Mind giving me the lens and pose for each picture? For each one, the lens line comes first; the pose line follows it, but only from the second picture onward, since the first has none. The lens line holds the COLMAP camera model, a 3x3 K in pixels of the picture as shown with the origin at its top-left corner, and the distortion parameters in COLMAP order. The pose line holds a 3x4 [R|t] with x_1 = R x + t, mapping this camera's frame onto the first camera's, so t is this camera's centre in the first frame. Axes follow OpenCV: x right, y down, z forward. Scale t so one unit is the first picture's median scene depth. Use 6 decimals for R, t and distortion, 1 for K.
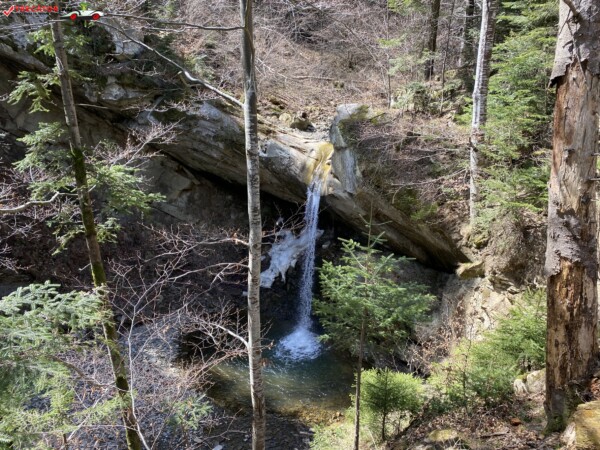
lens RADIAL K [[453.5, 0, 300.8], [0, 453.5, 231.0], [0, 0, 1]] dist [0.063621, -0.059903]
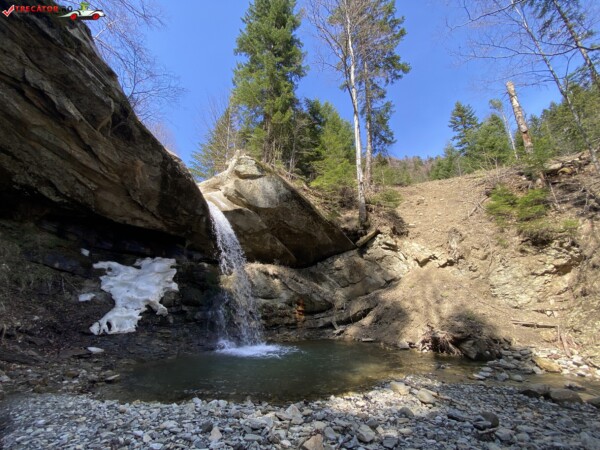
lens RADIAL K [[241.3, 0, 297.5], [0, 241.3, 225.9], [0, 0, 1]] dist [0.031915, -0.026292]
pose [[0.089552, 0.298192, 0.950296, -0.771771], [0.288546, 0.905443, -0.311309, 0.304020], [-0.953269, 0.302082, -0.004958, 1.368160]]
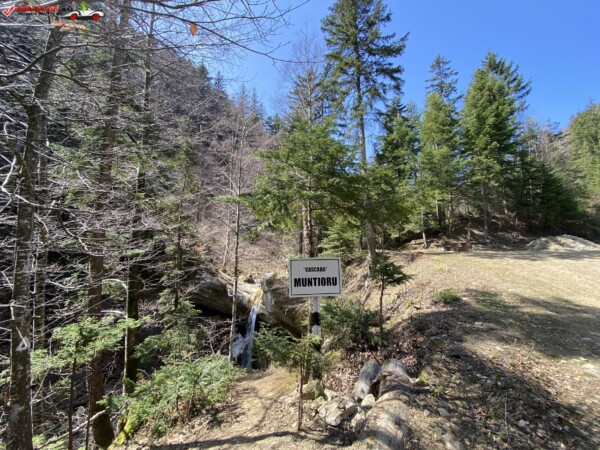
lens RADIAL K [[241.3, 0, 297.5], [0, 241.3, 225.9], [0, 0, 1]] dist [0.031915, -0.026292]
pose [[0.981105, 0.034396, 0.190392, 0.000340], [0.050042, 0.905471, -0.421448, 0.062263], [-0.186891, 0.423013, 0.886641, -0.394287]]
